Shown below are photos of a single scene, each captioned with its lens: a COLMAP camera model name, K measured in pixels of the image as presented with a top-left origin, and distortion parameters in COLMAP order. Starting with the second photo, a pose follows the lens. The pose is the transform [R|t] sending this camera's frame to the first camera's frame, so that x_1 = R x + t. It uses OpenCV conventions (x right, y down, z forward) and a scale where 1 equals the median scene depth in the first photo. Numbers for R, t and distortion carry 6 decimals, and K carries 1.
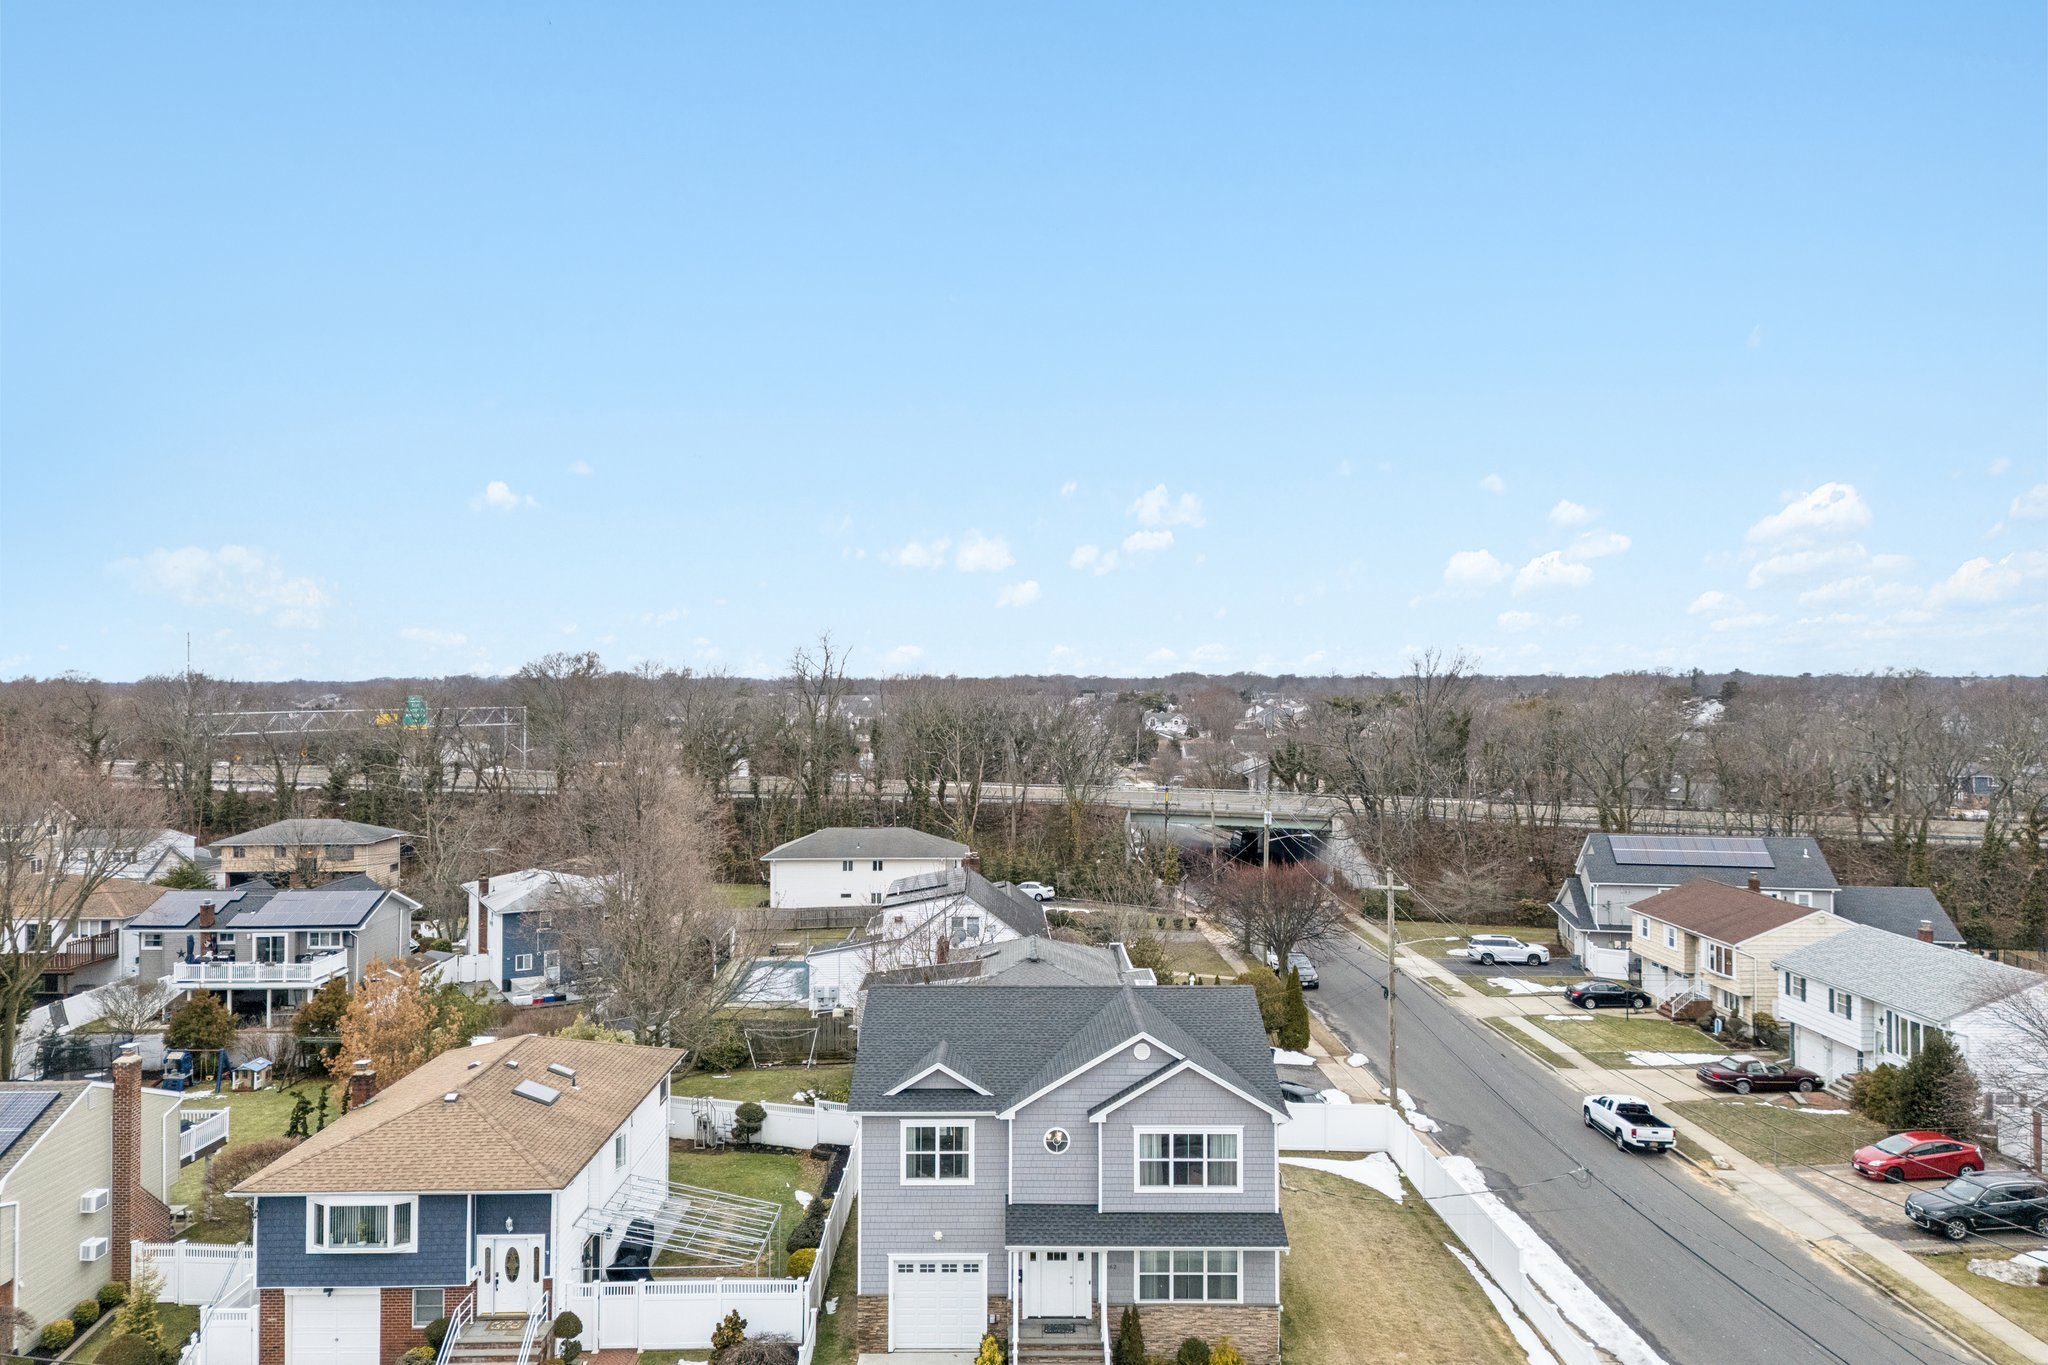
lens RADIAL K [[1490.6, 0, 1024.0], [0, 1490.6, 682.5], [0, 0, 1]] dist [0.045910, -0.011197]
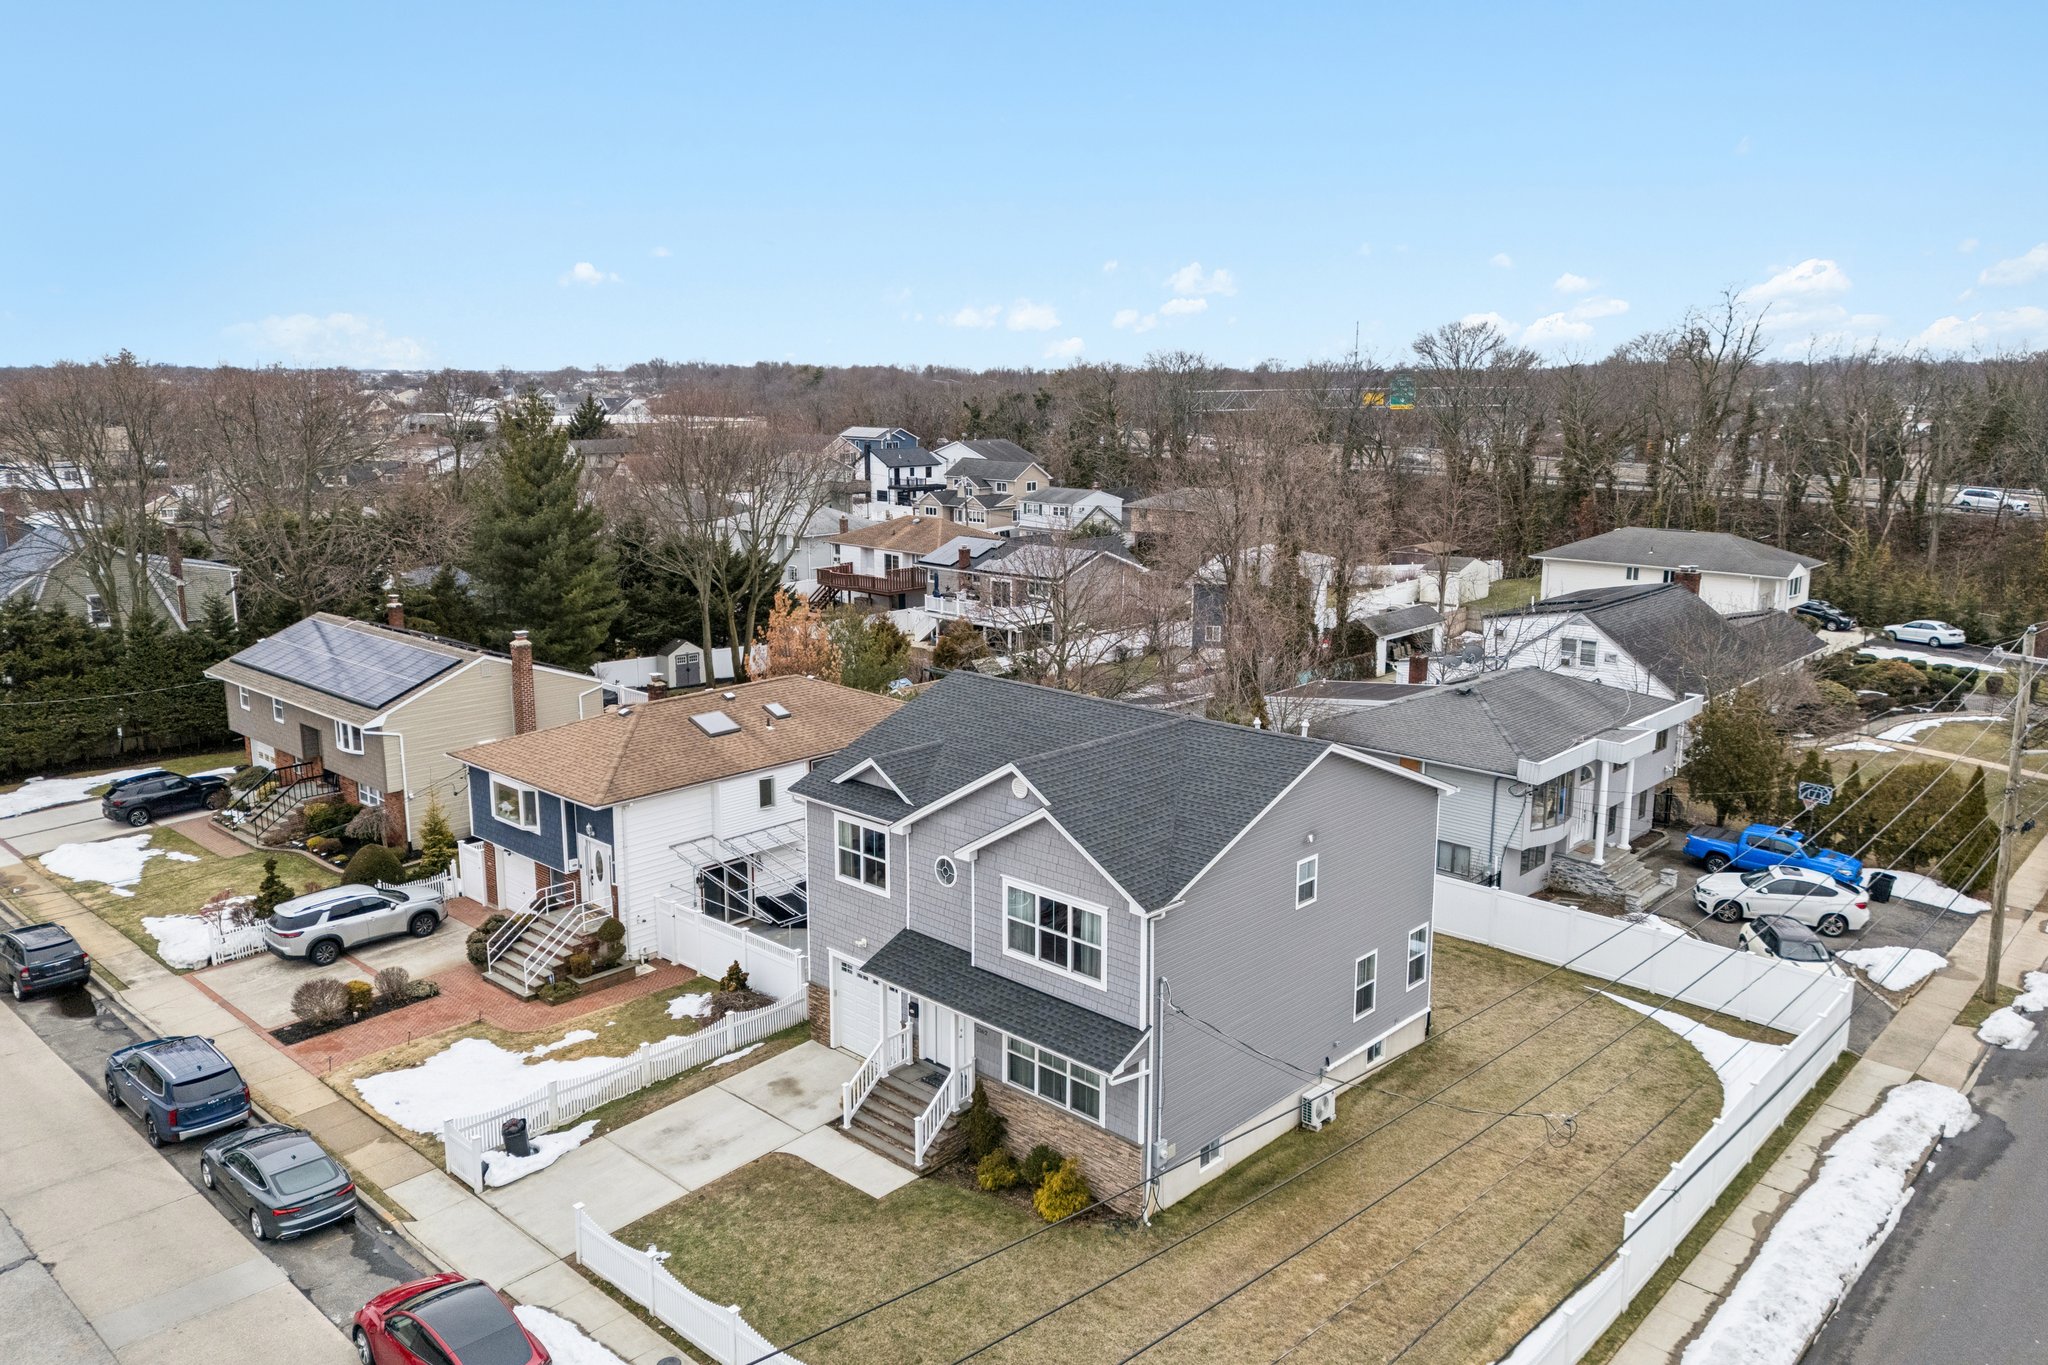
lens RADIAL K [[1483.7, 0, 1026.4], [0, 1483.7, 646.4], [0, 0, 1]] dist [0.074600, -0.000782]
pose [[0.730442, 0.123516, -0.671713, 0.582747], [-0.001872, 0.983869, 0.178880, 0.035765], [0.682972, -0.129404, 0.718891, 0.447865]]
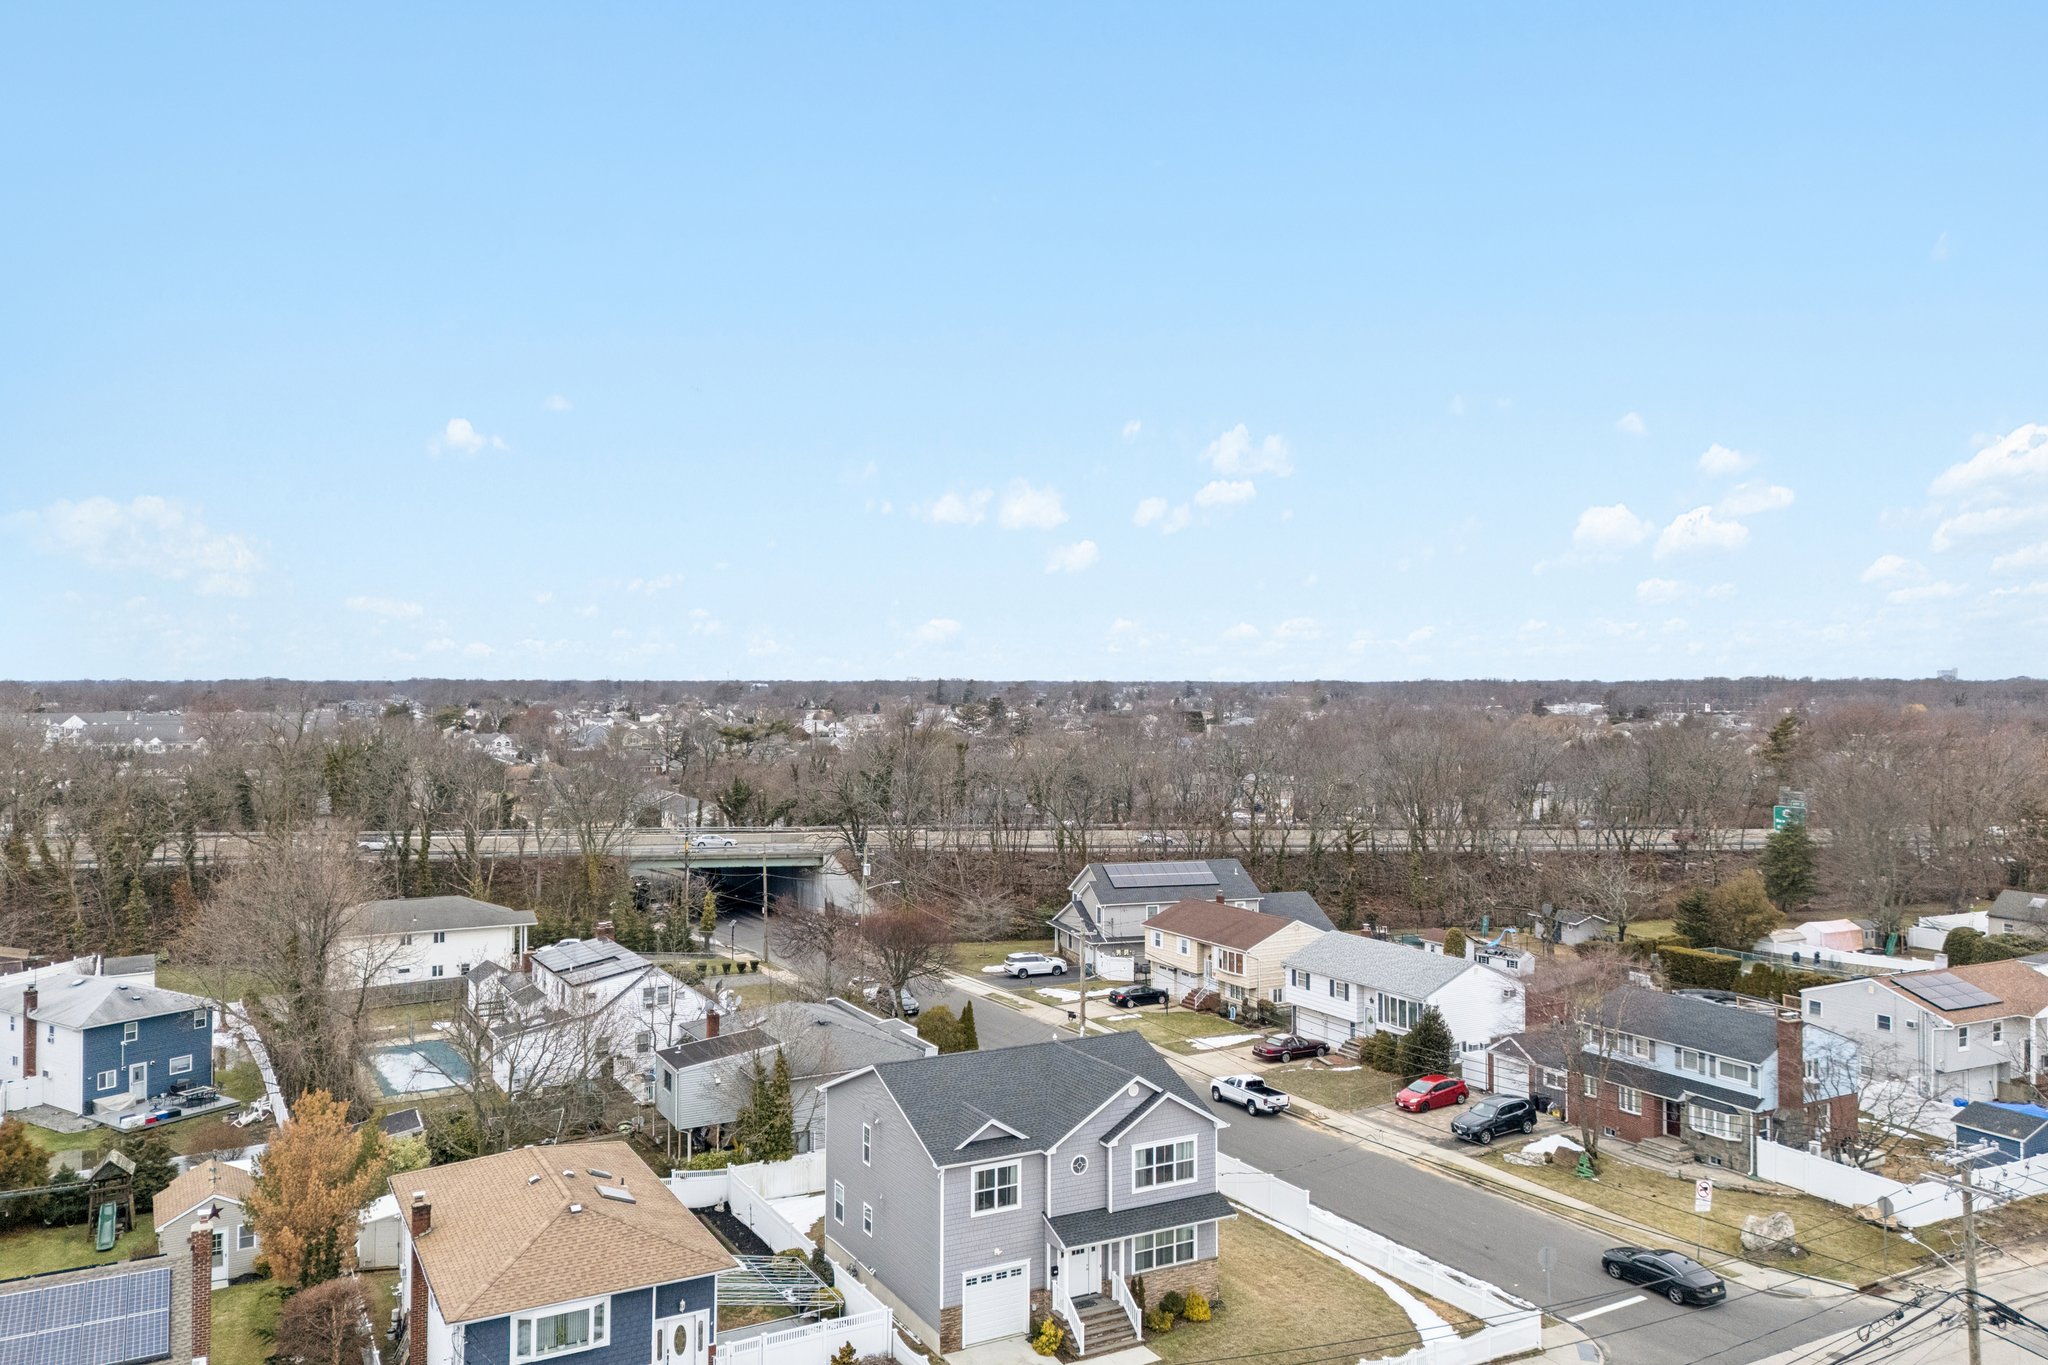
lens RADIAL K [[1498.4, 0, 1024.0], [0, 1498.4, 682.5], [0, 0, 1]] dist [0.094981, -0.102296]
pose [[0.880572, 0.001754, 0.473910, -0.657761], [-0.002504, 0.999996, 0.000951, -0.127605], [-0.473907, -0.002024, 0.880573, -0.171929]]
